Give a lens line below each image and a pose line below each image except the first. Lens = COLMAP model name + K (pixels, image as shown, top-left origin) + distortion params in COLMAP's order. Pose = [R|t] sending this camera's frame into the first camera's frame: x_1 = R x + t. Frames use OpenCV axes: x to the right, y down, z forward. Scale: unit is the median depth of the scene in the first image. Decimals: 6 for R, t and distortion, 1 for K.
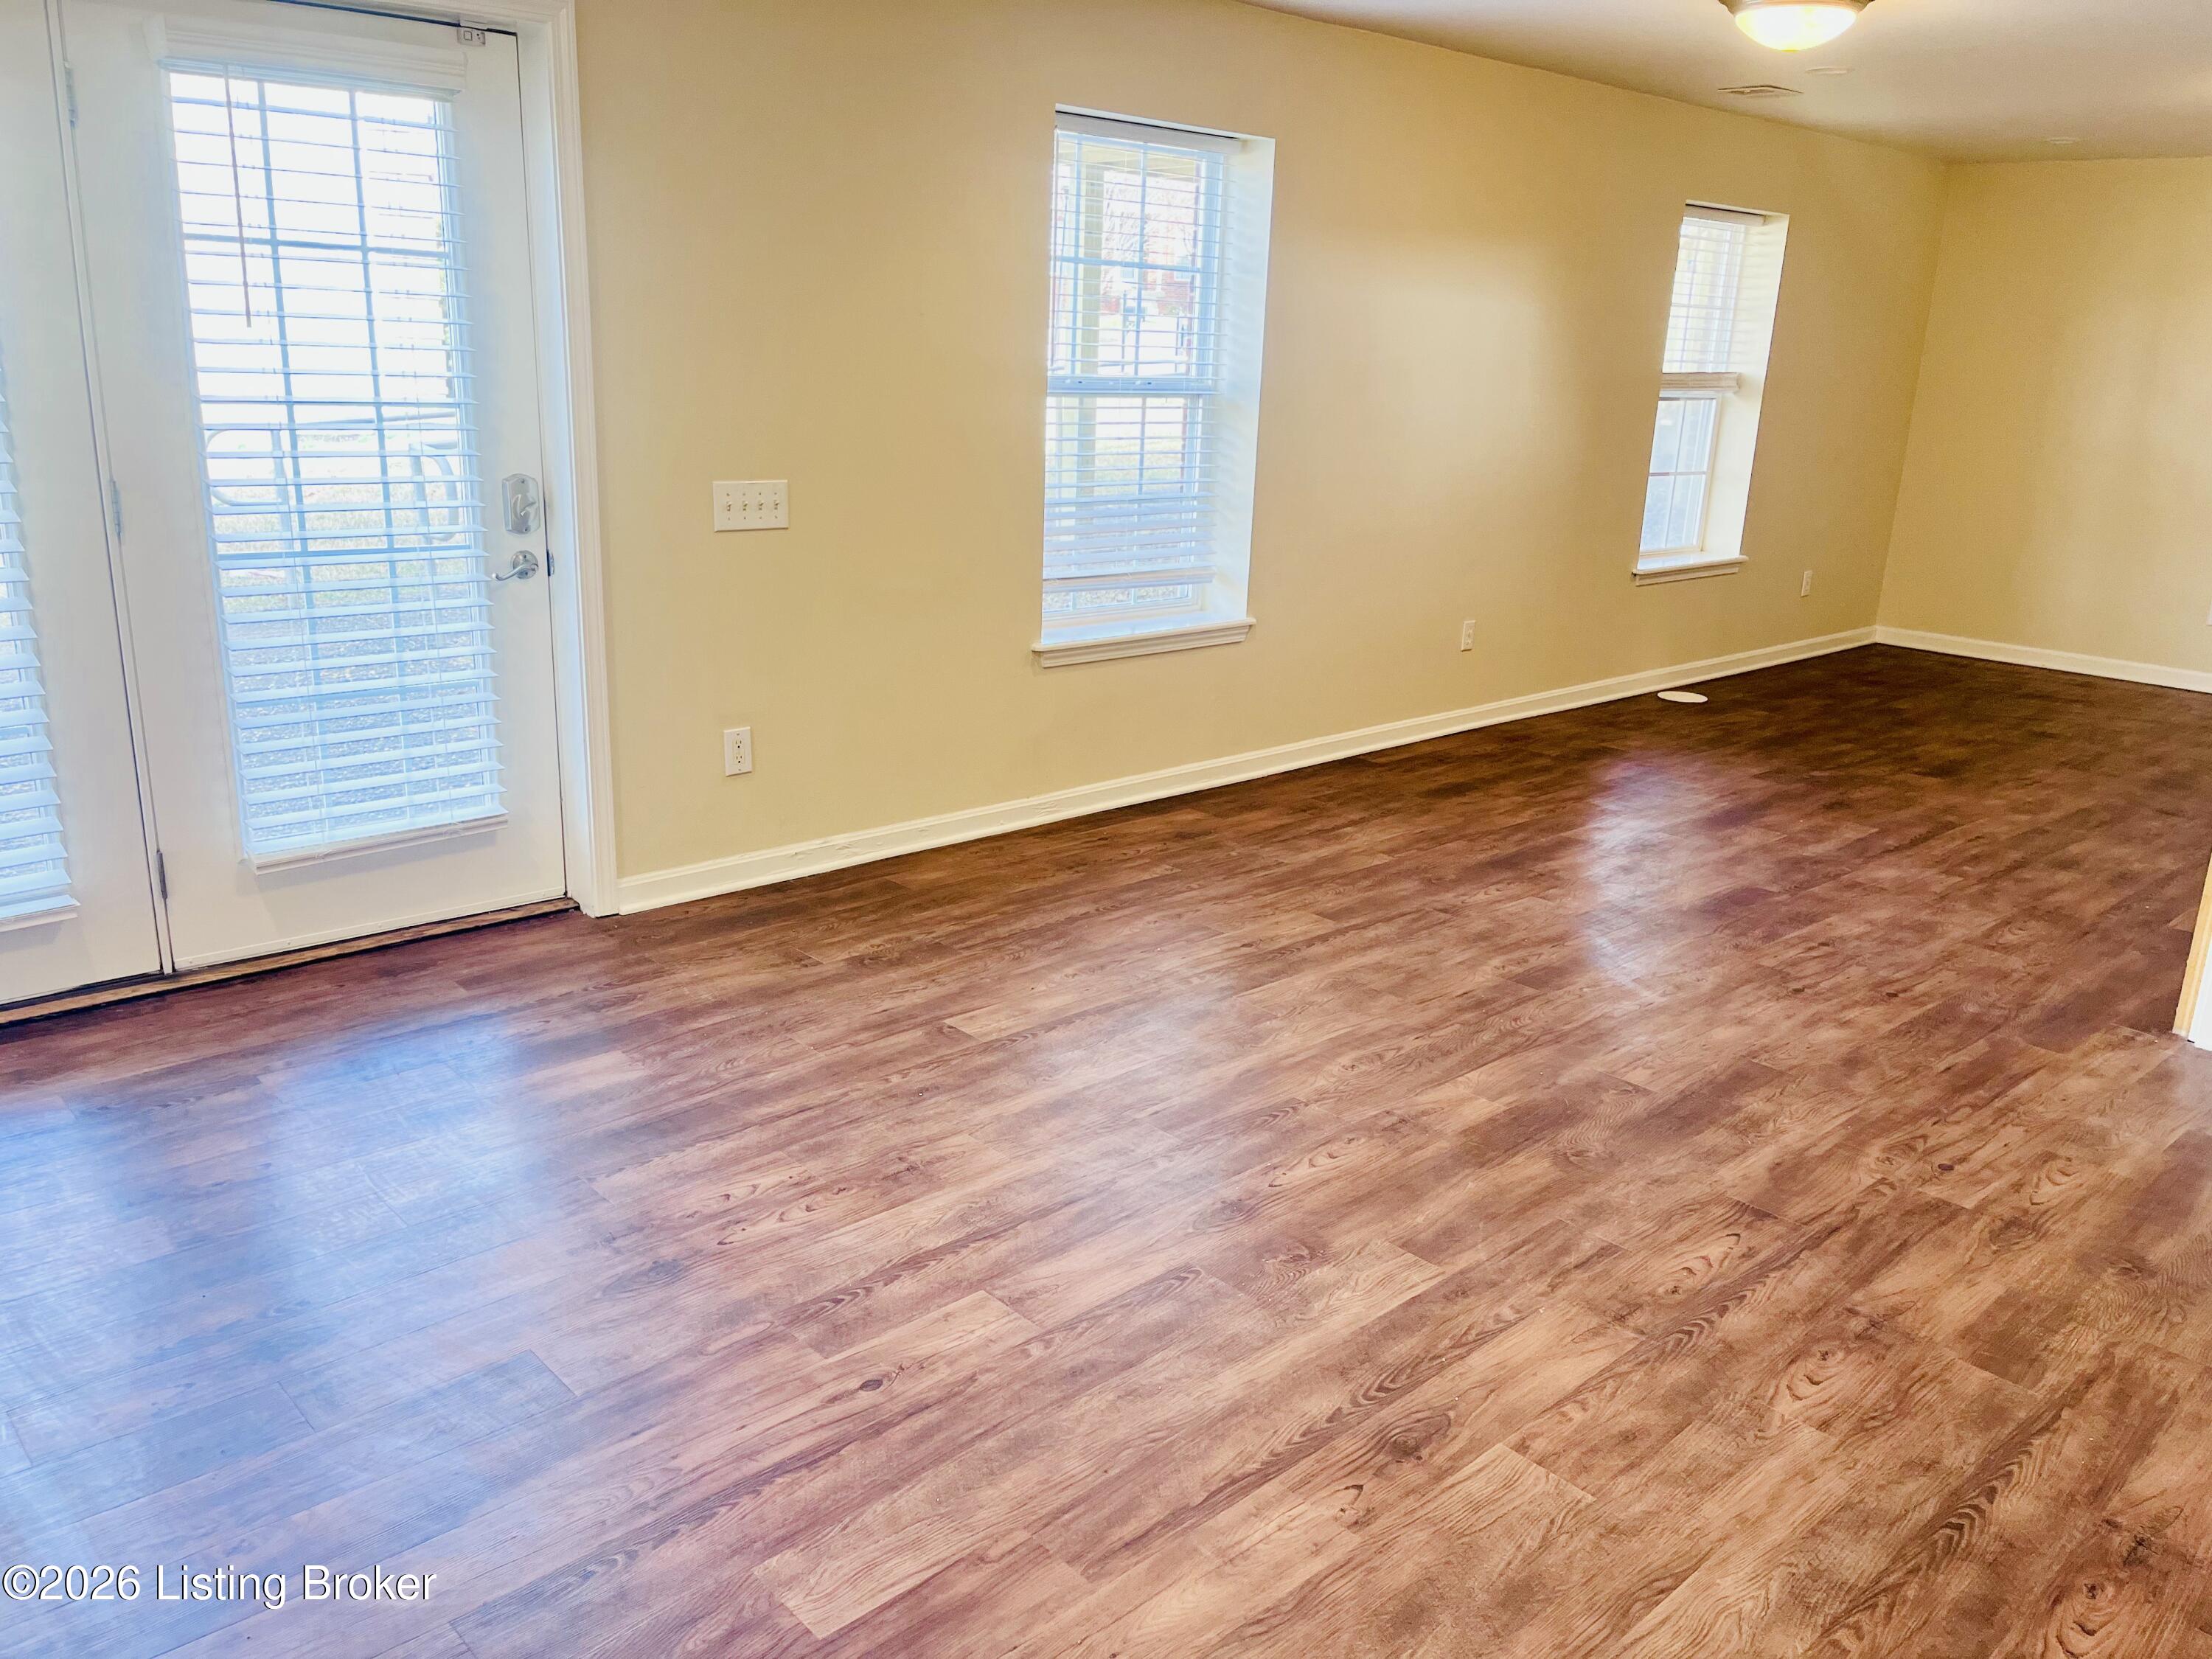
lens RADIAL K [[1678.2, 0, 1106.0], [0, 1678.2, 829.5], [0, 0, 1]] dist [0.001788, -0.000164]
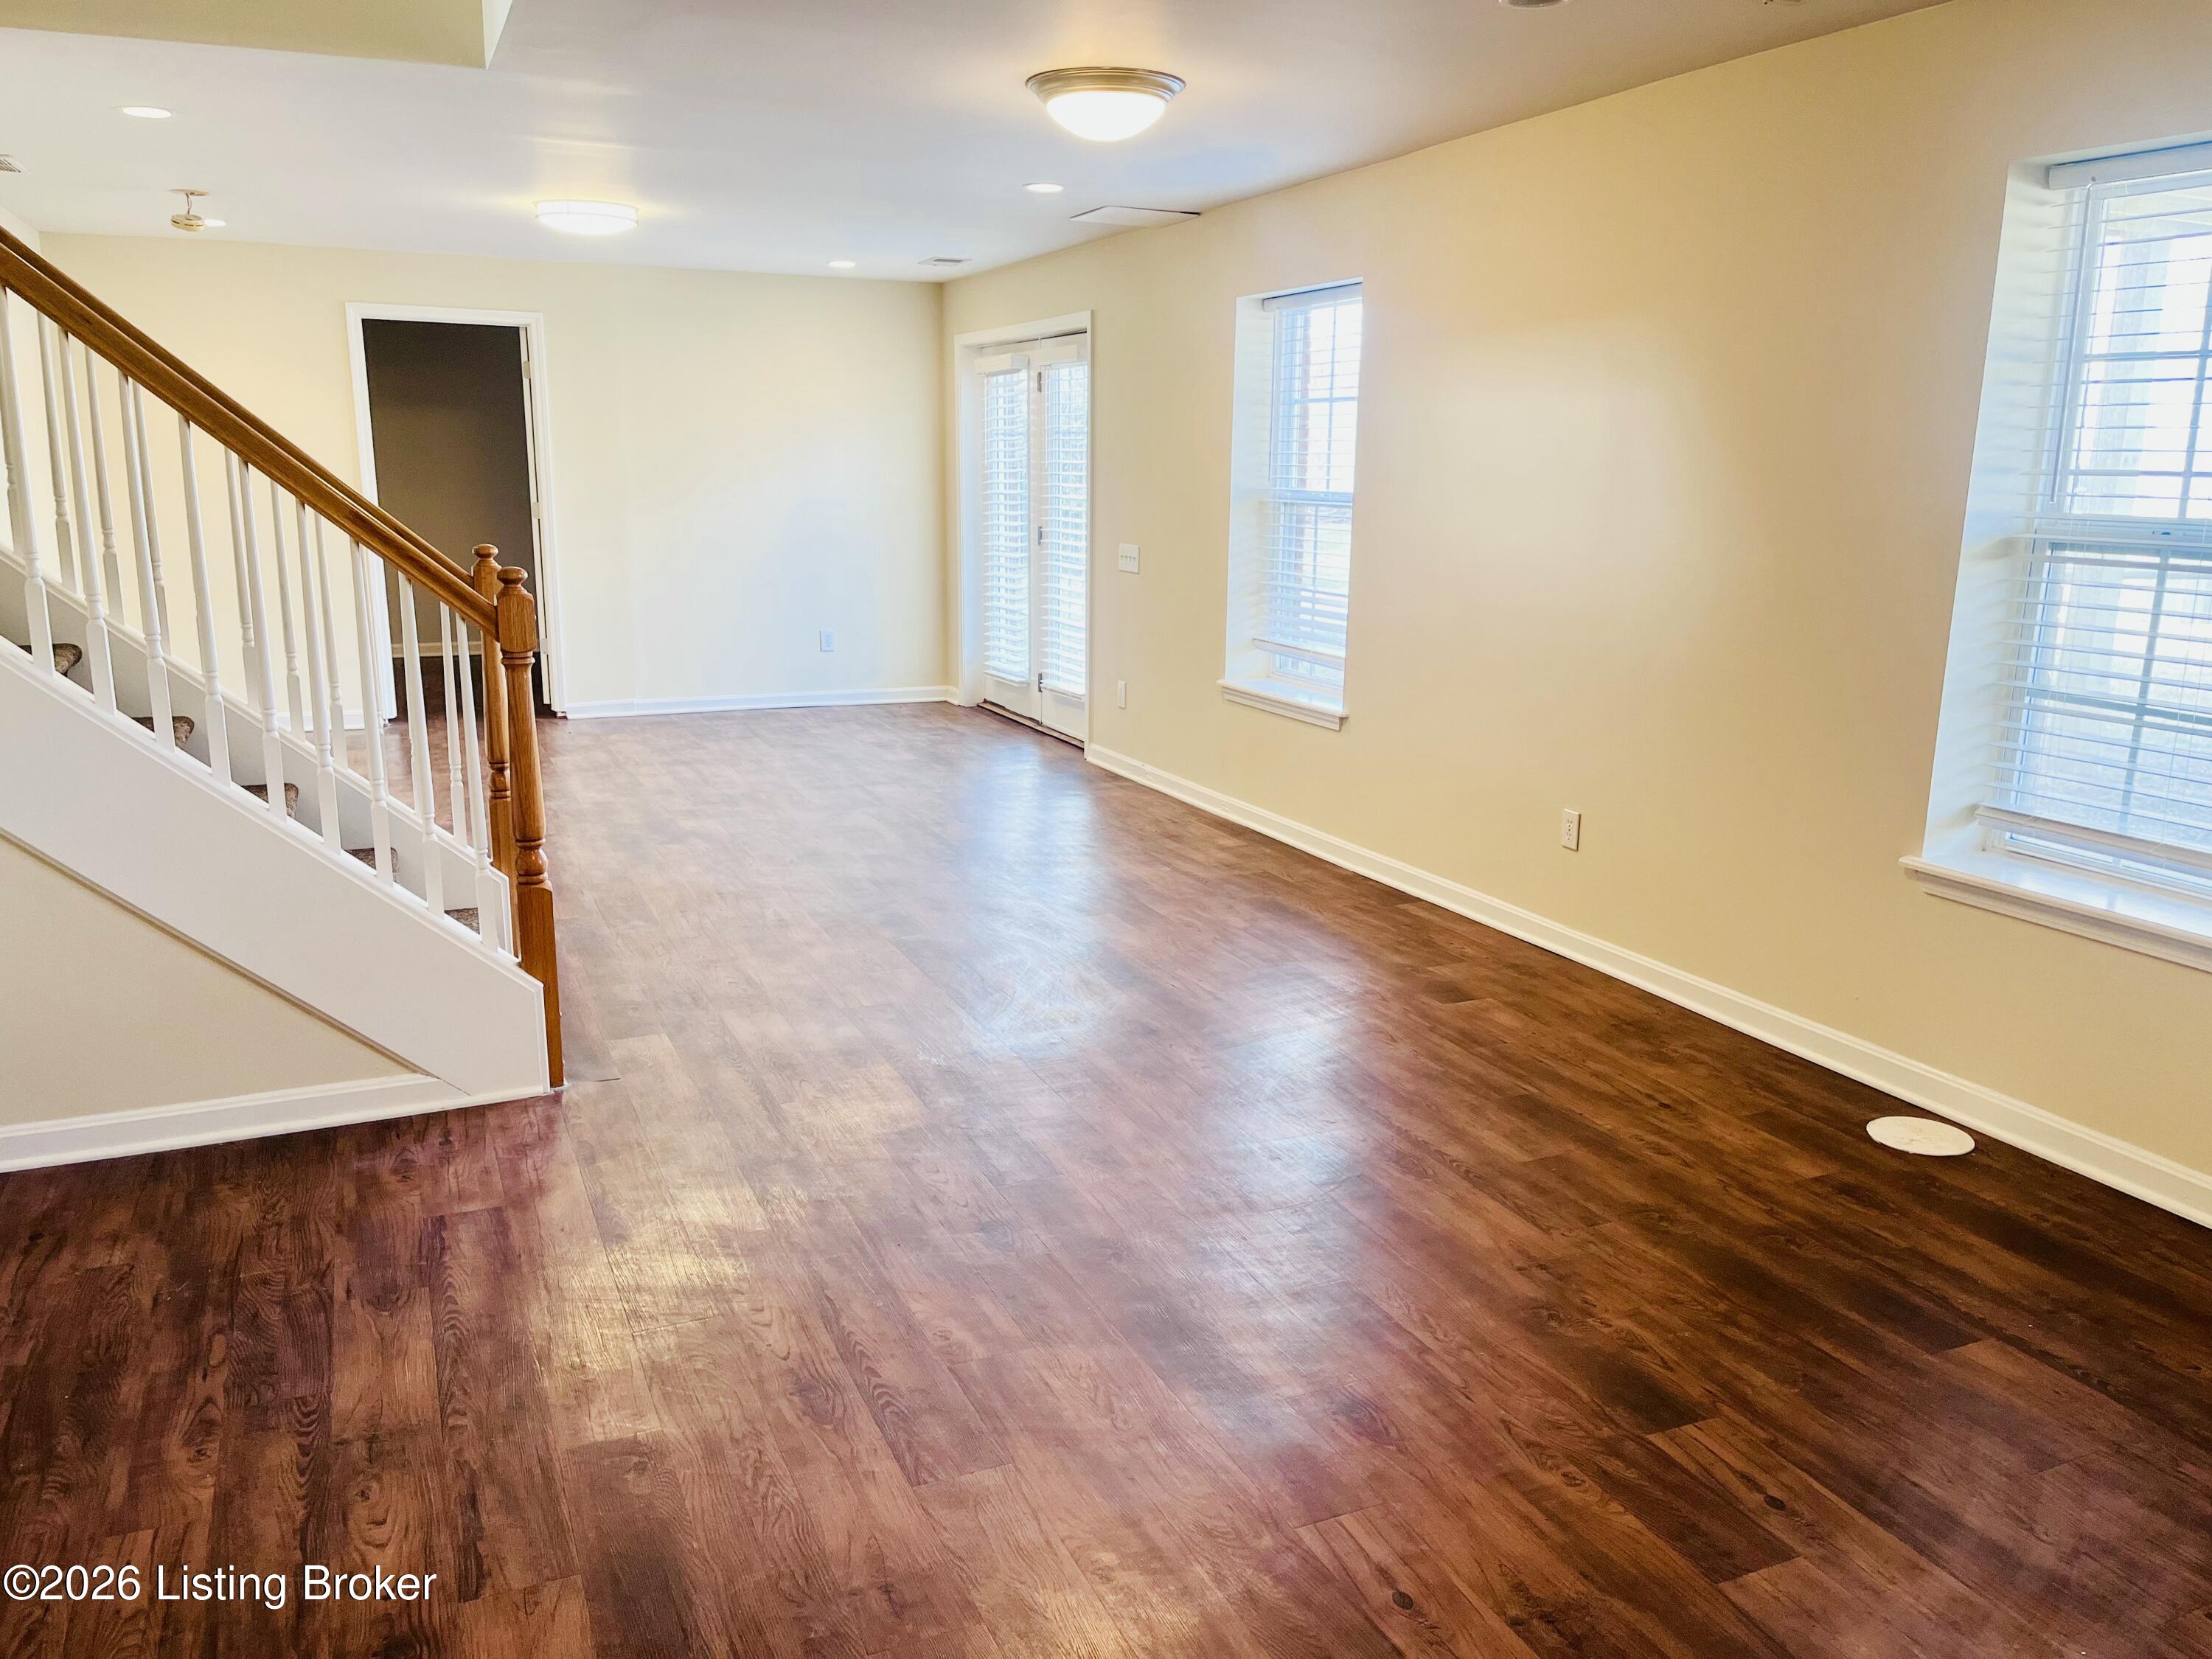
lens RADIAL K [[1678.2, 0, 1106.0], [0, 1678.2, 829.5], [0, 0, 1]] dist [0.001788, -0.000164]
pose [[-0.321057, 0.161205, -0.933239, 1.276036], [-0.291577, 0.920717, 0.259352, -0.323936], [0.901058, 0.355377, -0.248599, 1.289625]]
